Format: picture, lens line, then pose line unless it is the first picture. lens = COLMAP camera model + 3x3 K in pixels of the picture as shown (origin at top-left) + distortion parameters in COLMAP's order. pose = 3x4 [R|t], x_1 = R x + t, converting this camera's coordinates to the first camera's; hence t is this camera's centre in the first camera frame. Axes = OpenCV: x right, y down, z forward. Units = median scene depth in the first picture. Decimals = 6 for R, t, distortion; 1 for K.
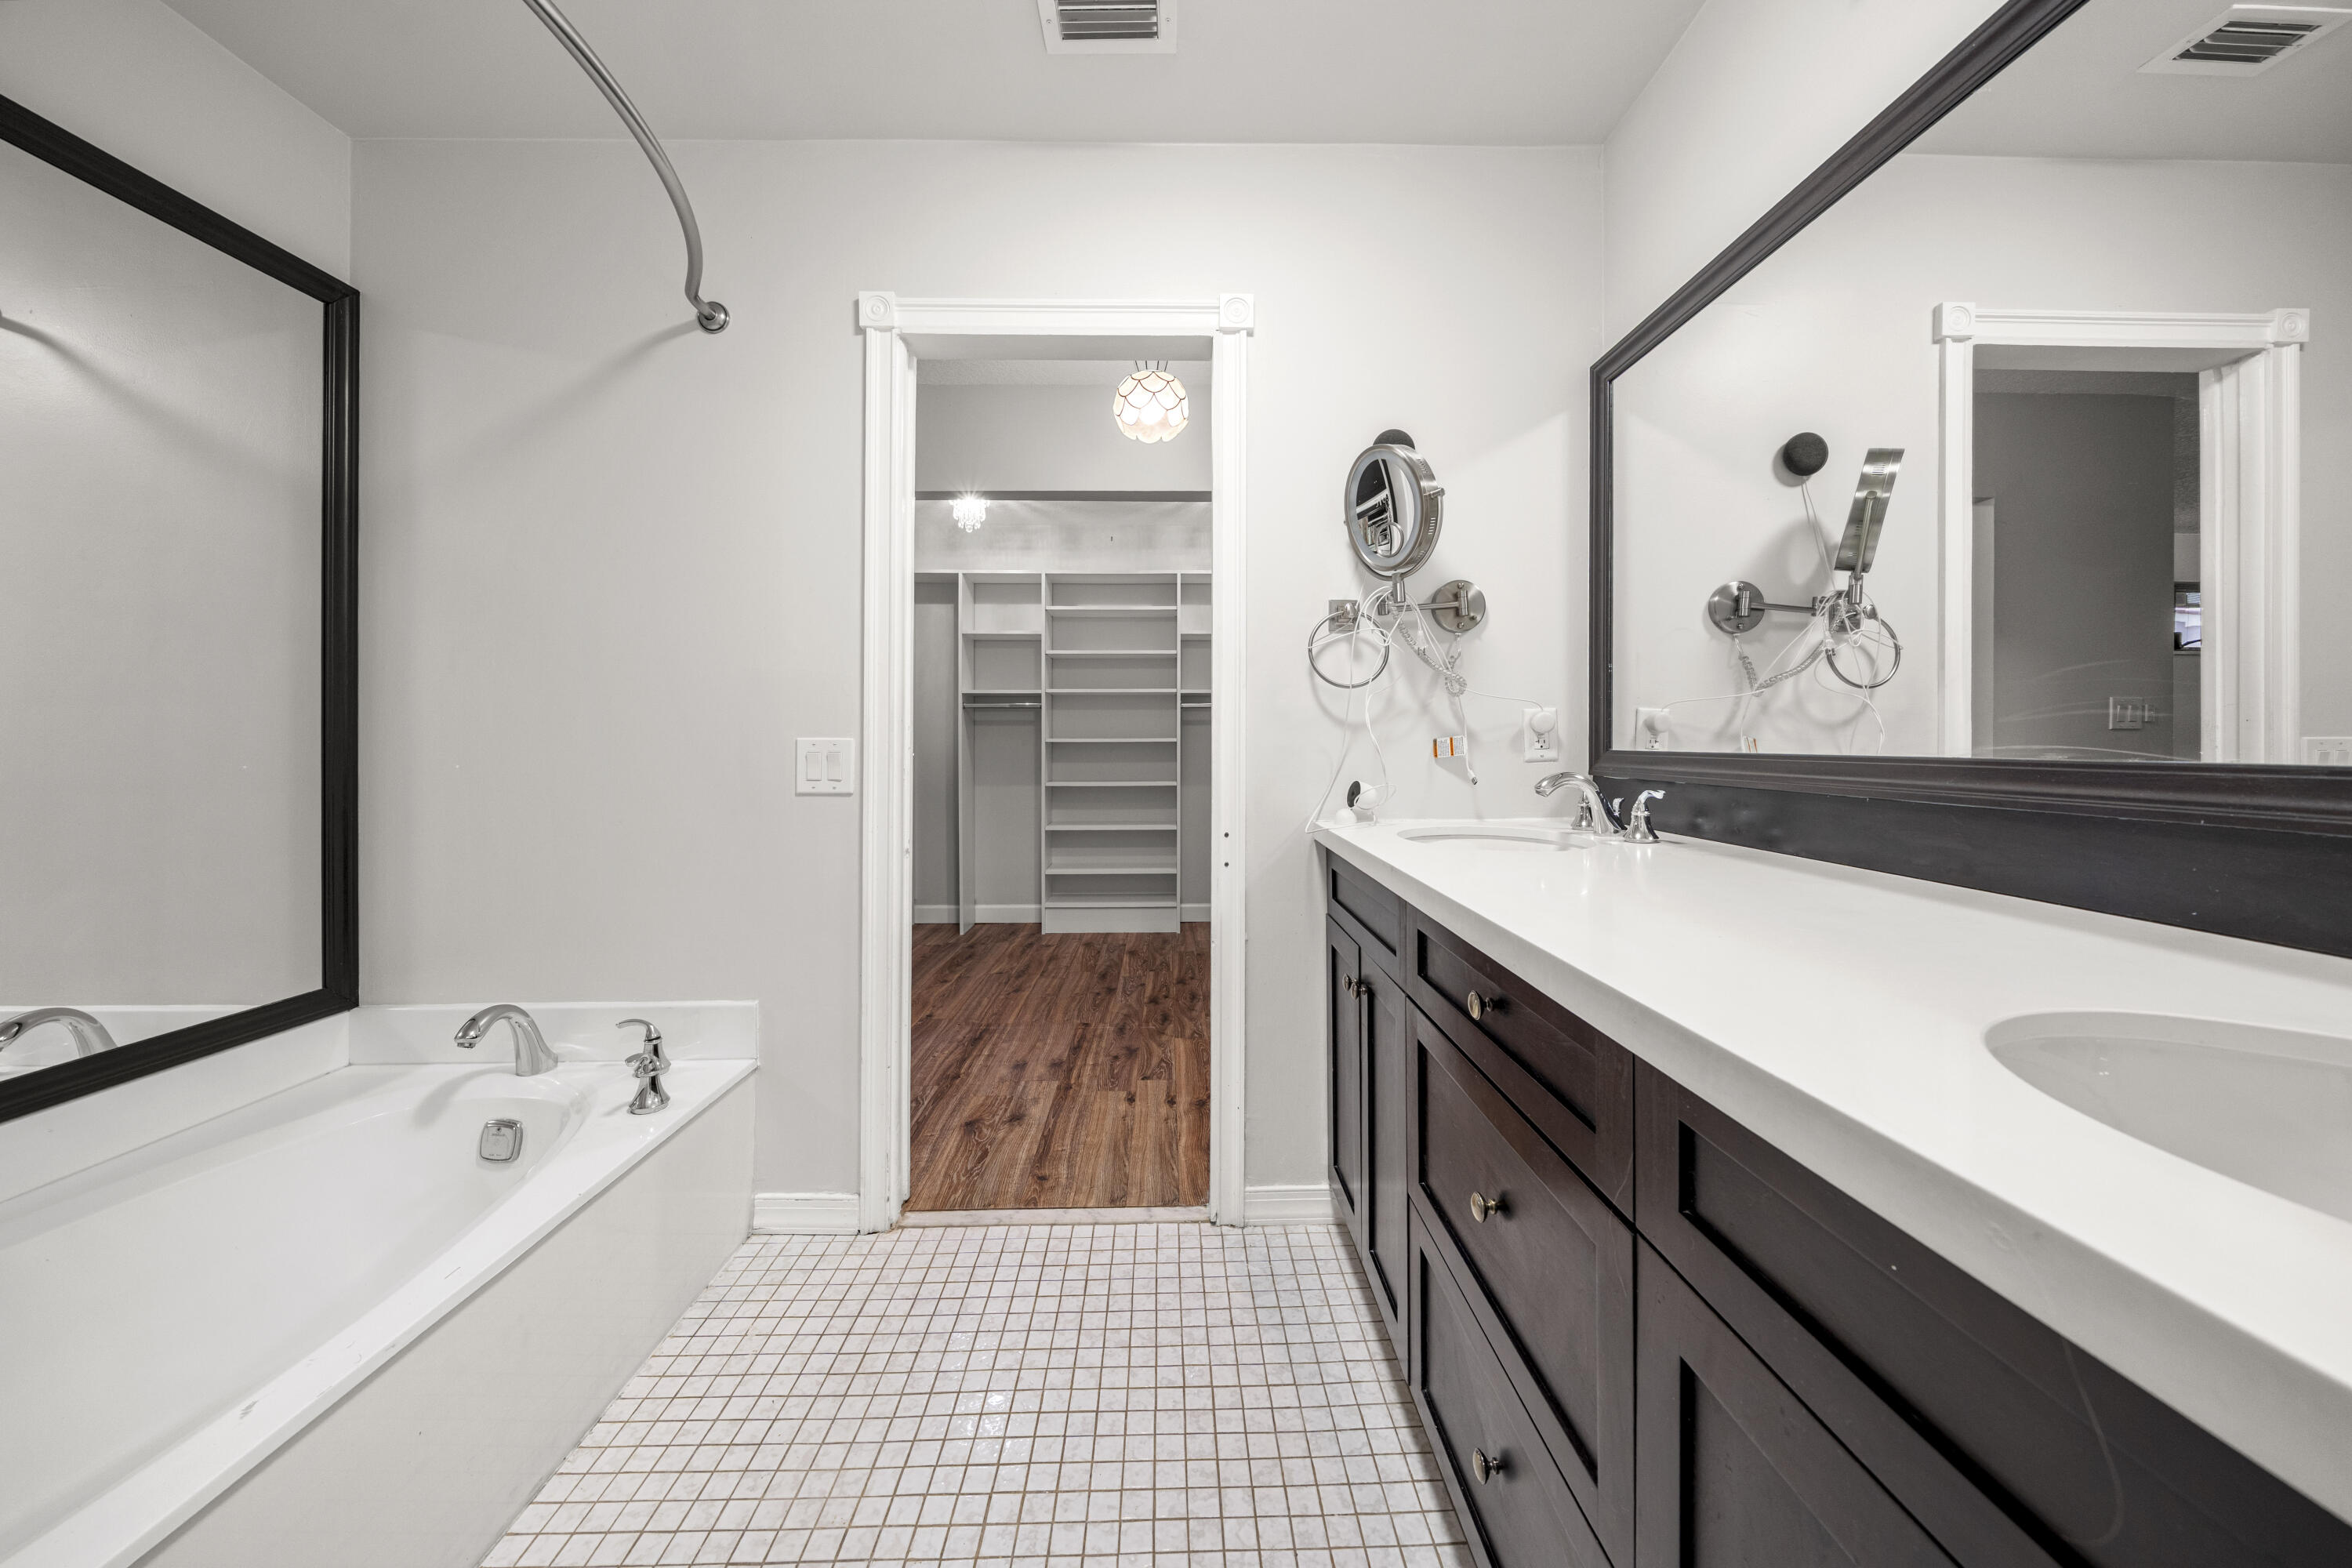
lens RADIAL K [[795.4, 0, 1185.8], [0, 795.4, 745.7], [0, 0, 1]] dist [-0.000773, -0.000222]
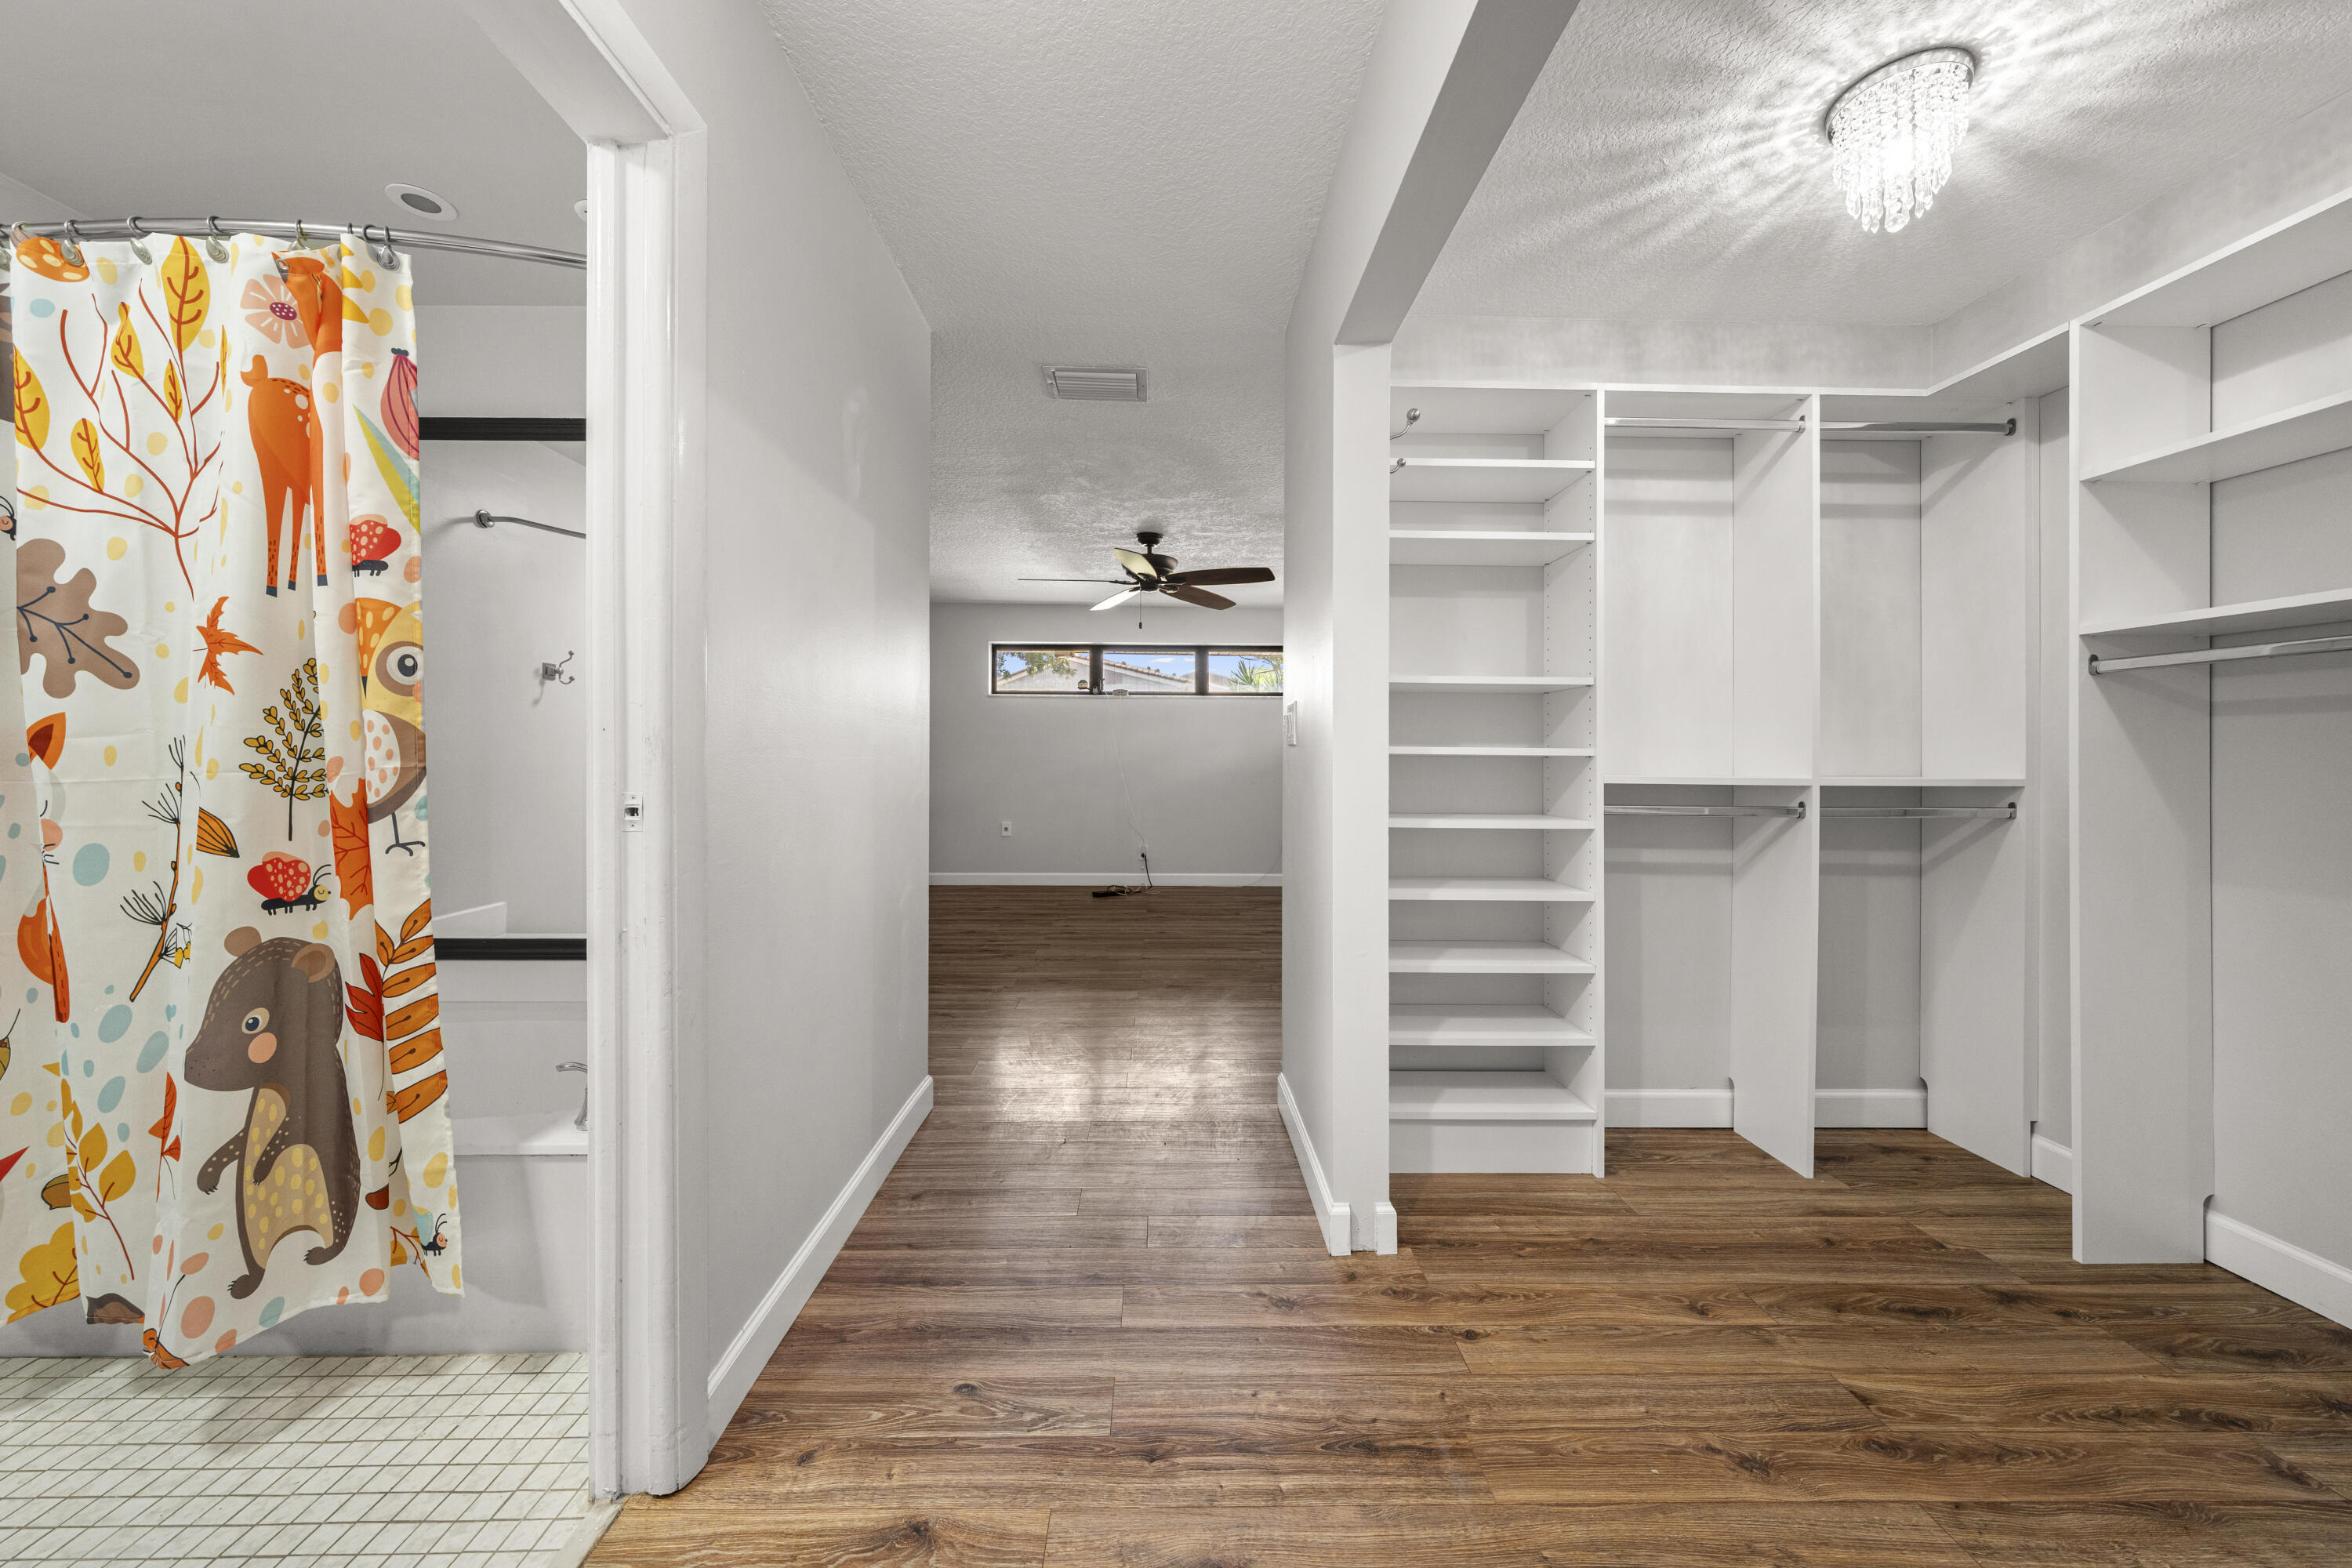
lens RADIAL K [[795.4, 0, 1173.6], [0, 795.4, 773.7], [0, 0, 1]] dist [-0.000773, -0.000222]
pose [[-0.011902, 0.005577, -0.999914, 0.179675], [-0.000336, 0.999984, 0.005581, -0.002131], [0.999929, 0.000403, -0.011900, 0.942453]]
